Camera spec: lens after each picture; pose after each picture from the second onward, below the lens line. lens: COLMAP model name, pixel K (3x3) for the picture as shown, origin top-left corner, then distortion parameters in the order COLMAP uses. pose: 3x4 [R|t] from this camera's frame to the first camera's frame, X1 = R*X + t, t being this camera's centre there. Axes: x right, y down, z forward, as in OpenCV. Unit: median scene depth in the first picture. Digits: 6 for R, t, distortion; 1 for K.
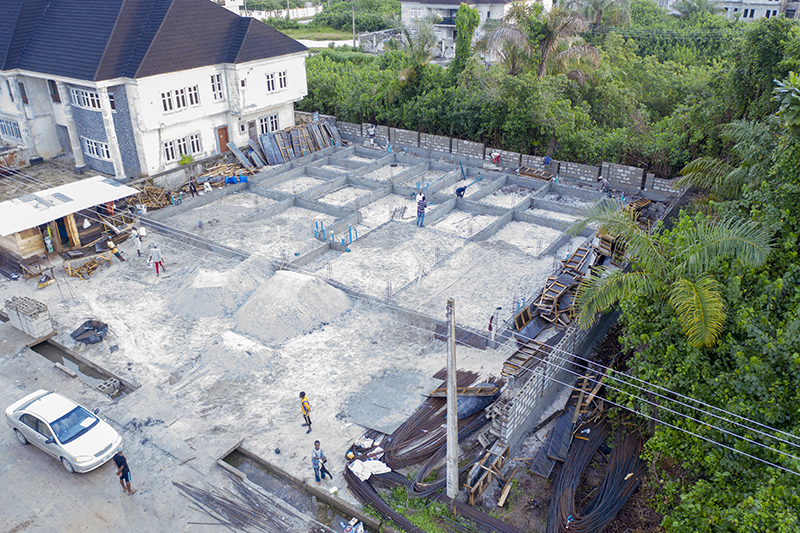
lens RADIAL K [[622.2, 0, 399.6], [0, 622.2, 265.6], [0, 0, 1]] dist [-0.009413, -0.010477]
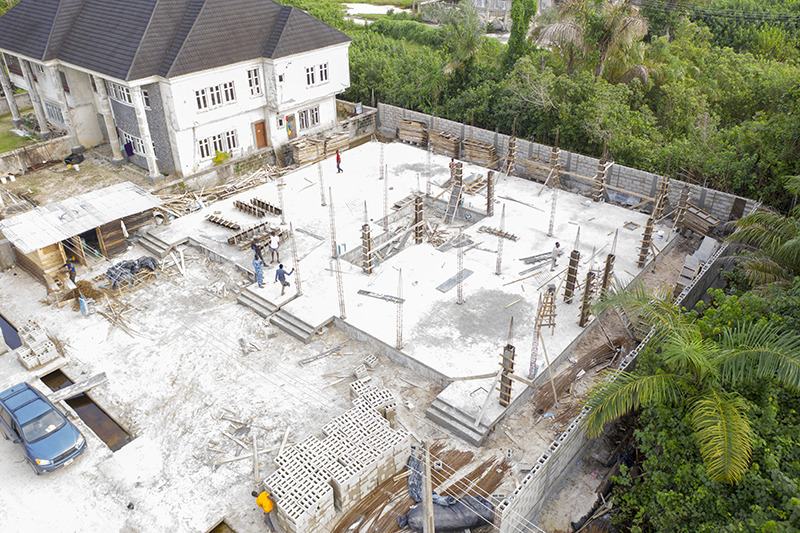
lens RADIAL K [[622.2, 0, 401.3], [0, 622.2, 265.0], [0, 0, 1]] dist [-0.009413, -0.010477]
pose [[0.994446, 0.052970, -0.090943, 0.037485], [-0.046267, 0.996162, 0.074302, -0.086878], [0.094530, -0.069682, 0.993080, 0.041233]]
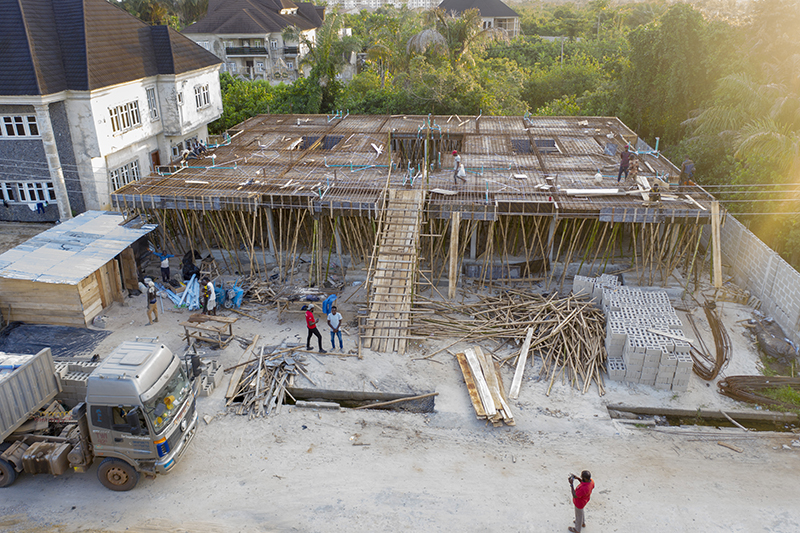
lens RADIAL K [[622.2, 0, 399.5], [0, 622.2, 273.7], [0, 0, 1]] dist [-0.009413, -0.010477]
pose [[0.882636, -0.183546, 0.432741, -0.409020], [0.208291, 0.978016, -0.010015, 0.018004], [-0.421390, 0.098976, 0.901462, 0.121240]]
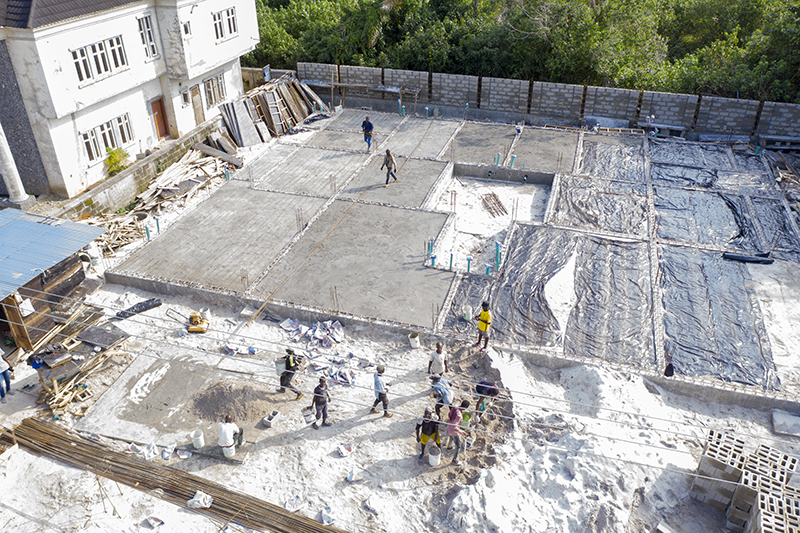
lens RADIAL K [[622.2, 0, 402.4], [0, 622.2, 266.3], [0, 0, 1]] dist [-0.009413, -0.010477]
pose [[0.954773, -0.153430, 0.254693, -0.244618], [0.131477, 0.986141, 0.101193, -0.085019], [-0.266689, -0.063130, 0.961713, 0.303200]]
